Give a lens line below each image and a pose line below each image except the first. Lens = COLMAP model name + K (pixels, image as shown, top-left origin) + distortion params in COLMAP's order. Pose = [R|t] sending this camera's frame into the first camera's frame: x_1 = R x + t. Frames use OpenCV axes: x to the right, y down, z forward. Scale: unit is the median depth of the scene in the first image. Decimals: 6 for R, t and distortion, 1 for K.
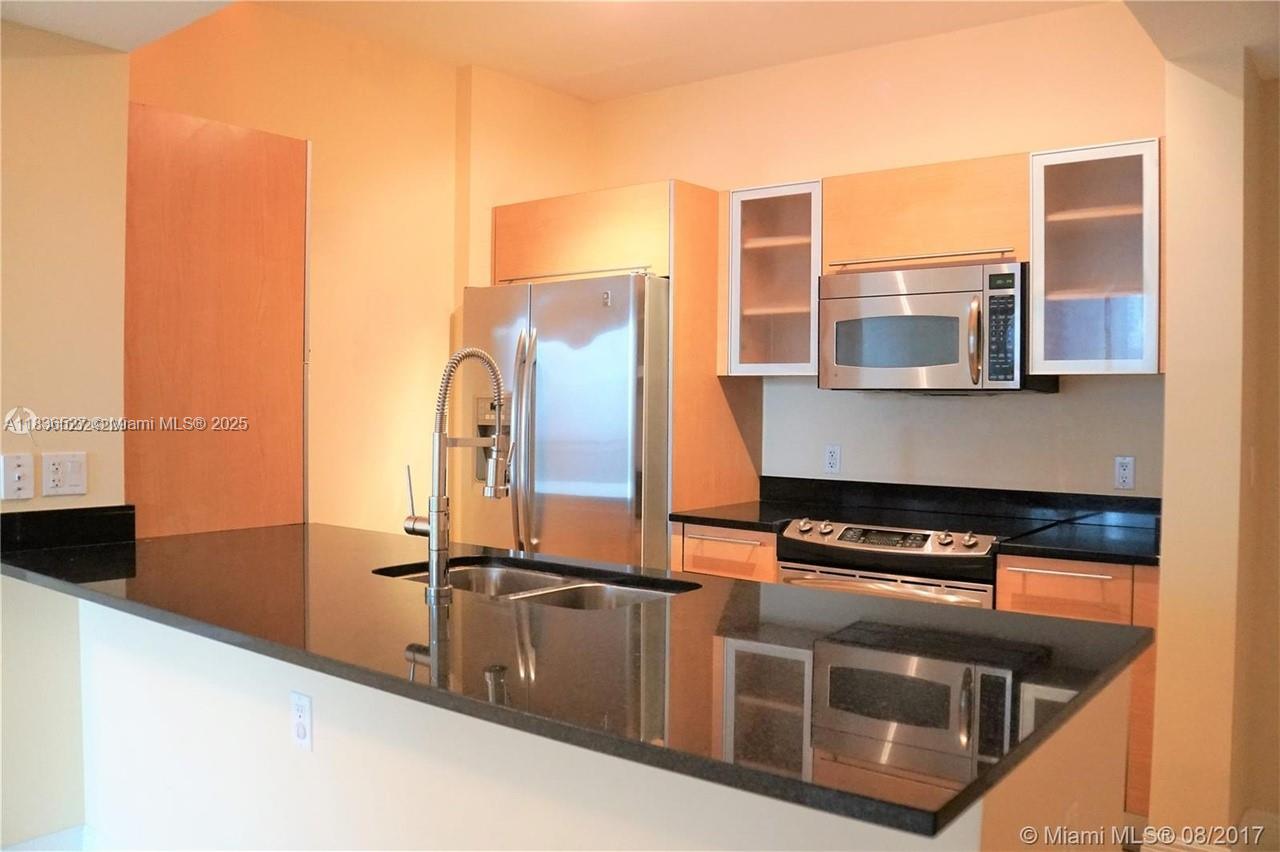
lens RADIAL K [[1051.8, 0, 642.1], [0, 1051.8, 422.0], [0, 0, 1]] dist [-0.133828, 0.043091]
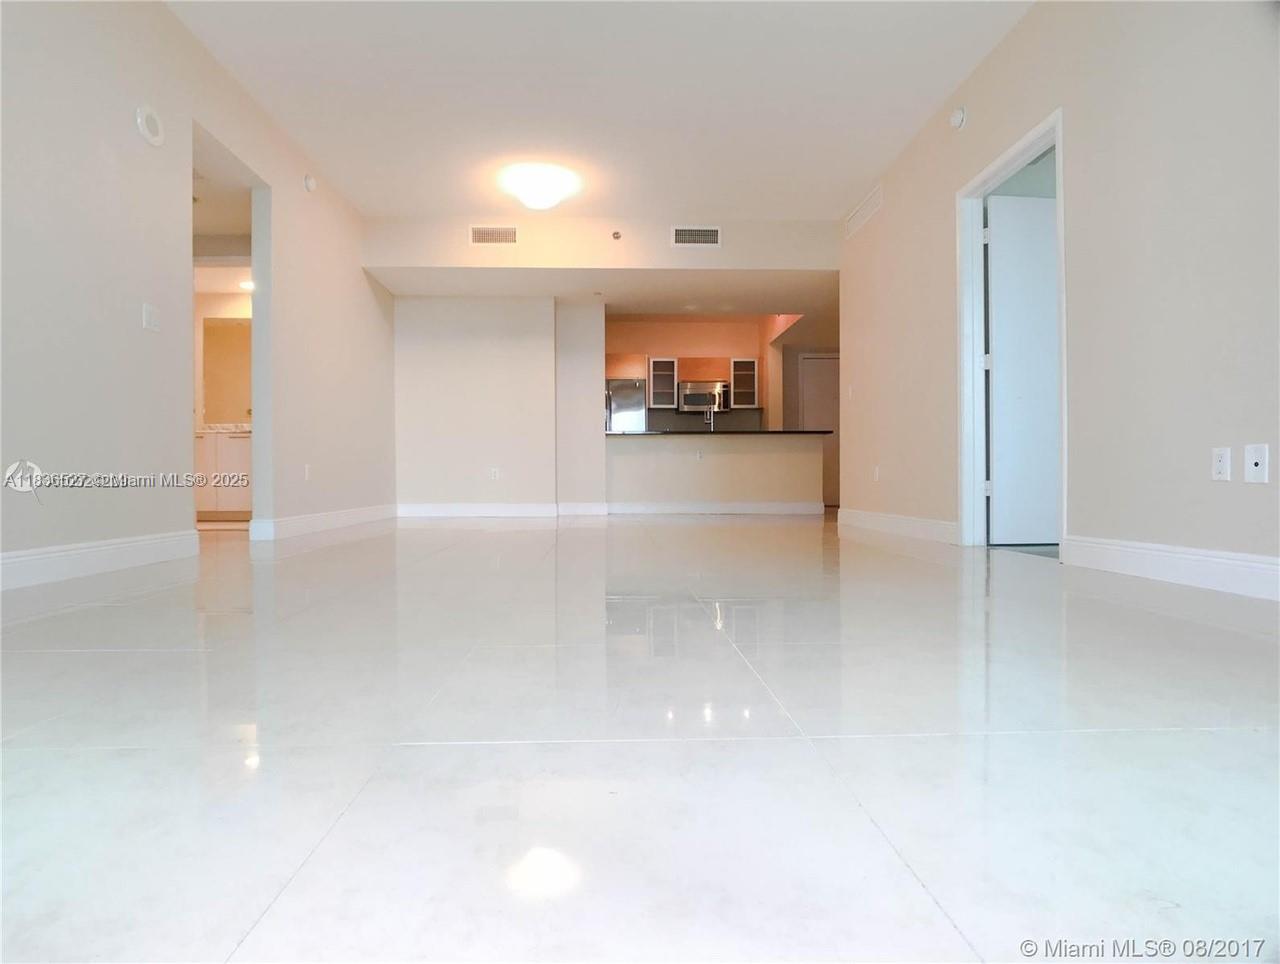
lens RADIAL K [[710.2, 0, 616.9], [0, 710.2, 485.6], [0, 0, 1]] dist [0.001214, -0.000483]
pose [[0.775290, -0.016643, 0.631386, -1.910785], [0.022915, 0.999736, -0.001784, 0.278545], [-0.631189, 0.015851, 0.775467, -1.041739]]
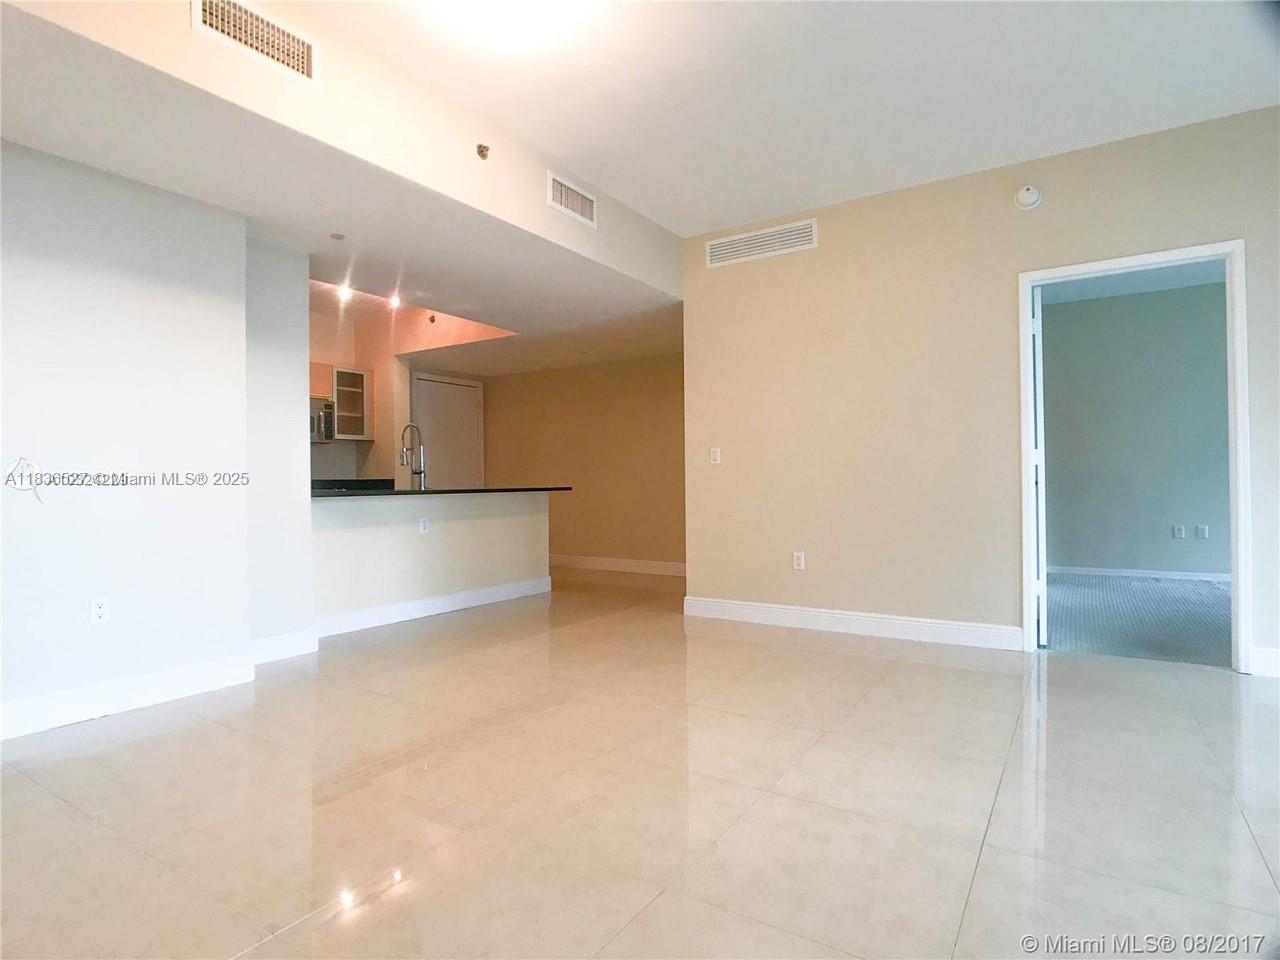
lens RADIAL K [[697.7, 0, 633.1], [0, 697.7, 480.7], [0, 0, 1]] dist [-0.007966, 0.001607]
pose [[-0.091131, -0.010794, 0.995780, -1.730995], [0.030657, 0.999437, 0.013639, 0.076945], [-0.995367, 0.031771, -0.090749, 0.303399]]
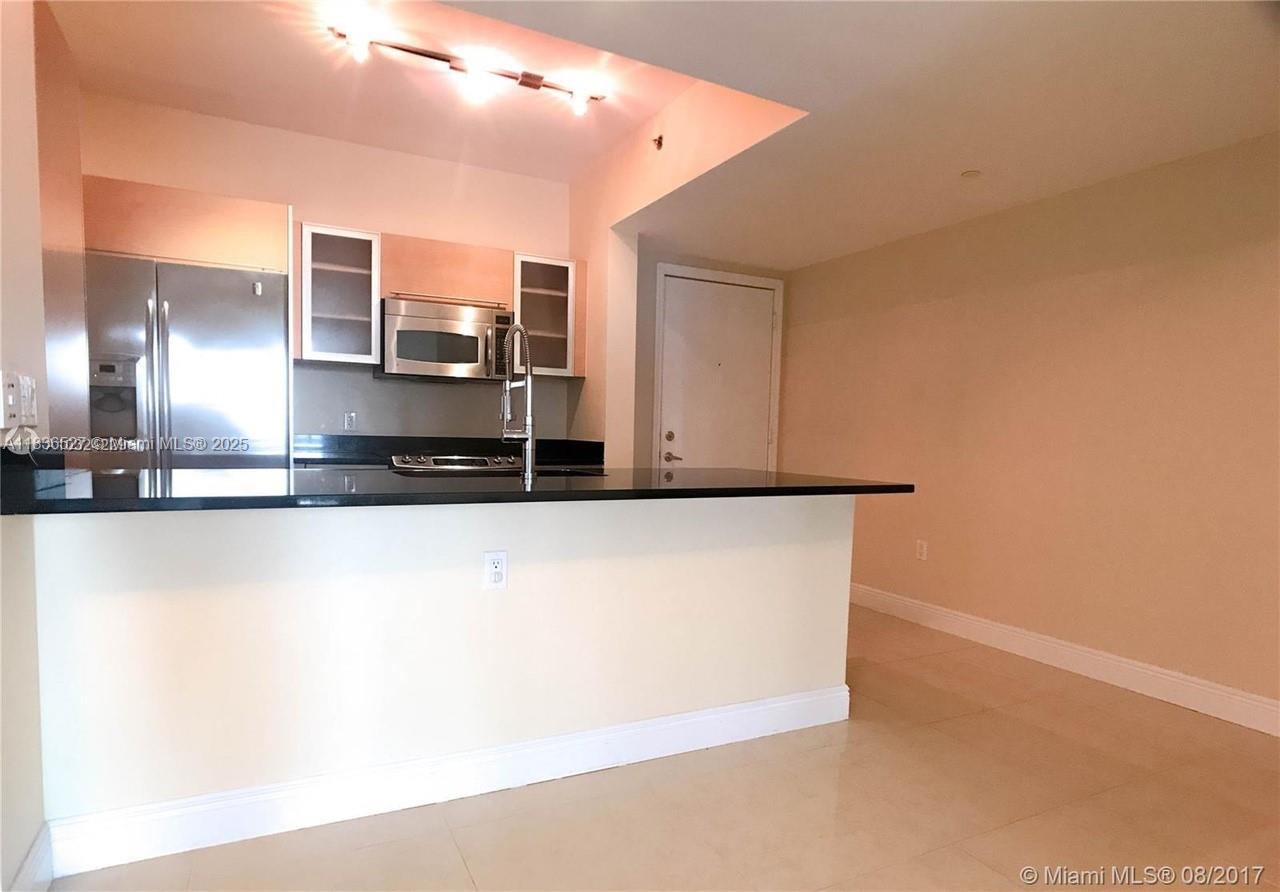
lens RADIAL K [[711.9, 0, 624.6], [0, 711.9, 477.9], [0, 0, 1]] dist [-0.010987, -0.002935]
pose [[0.425333, -0.057482, 0.903209, -0.704043], [-0.003120, 0.997882, 0.064977, 0.059384], [-0.905031, -0.030455, 0.424253, 0.257325]]
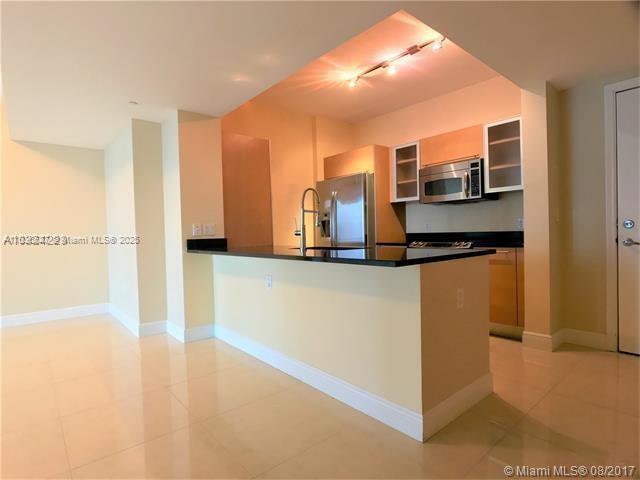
lens RADIAL K [[348.9, 0, 317.3], [0, 348.9, 240.2], [0, 0, 1]] dist [-0.007966, 0.001607]
pose [[0.979150, -0.030632, -0.200817, 0.075957], [0.031362, 0.999508, 0.000453, 0.082148], [0.200704, -0.006742, 0.979629, -0.169175]]
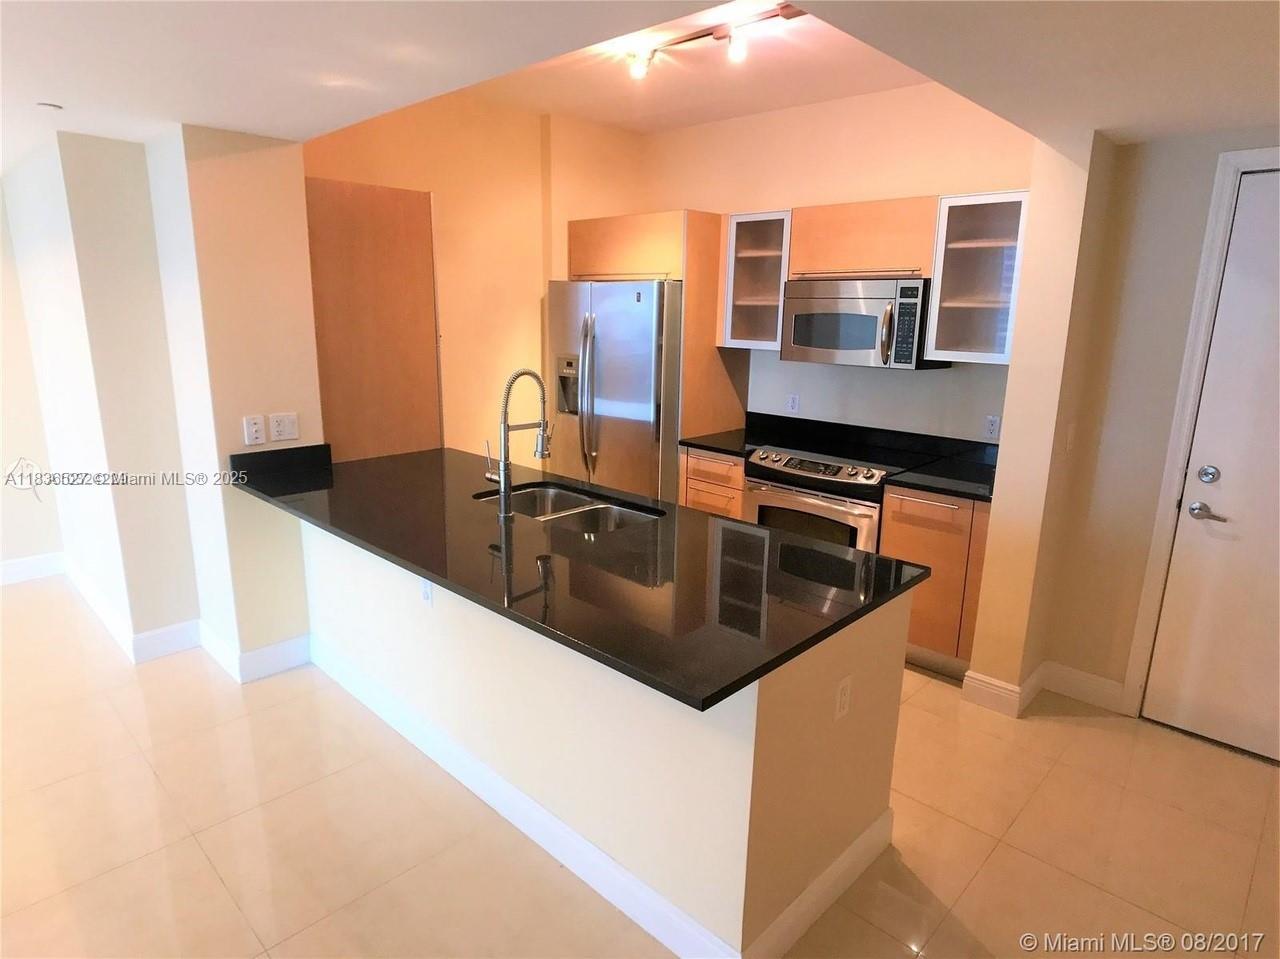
lens RADIAL K [[748.4, 0, 631.7], [0, 748.4, 478.8], [0, 0, 1]] dist [-0.008837, -0.001247]
pose [[0.993833, 0.029721, -0.106835, 0.085592], [-0.007041, 0.978382, 0.206687, -0.093919], [0.110668, -0.204660, 0.972557, -0.089666]]
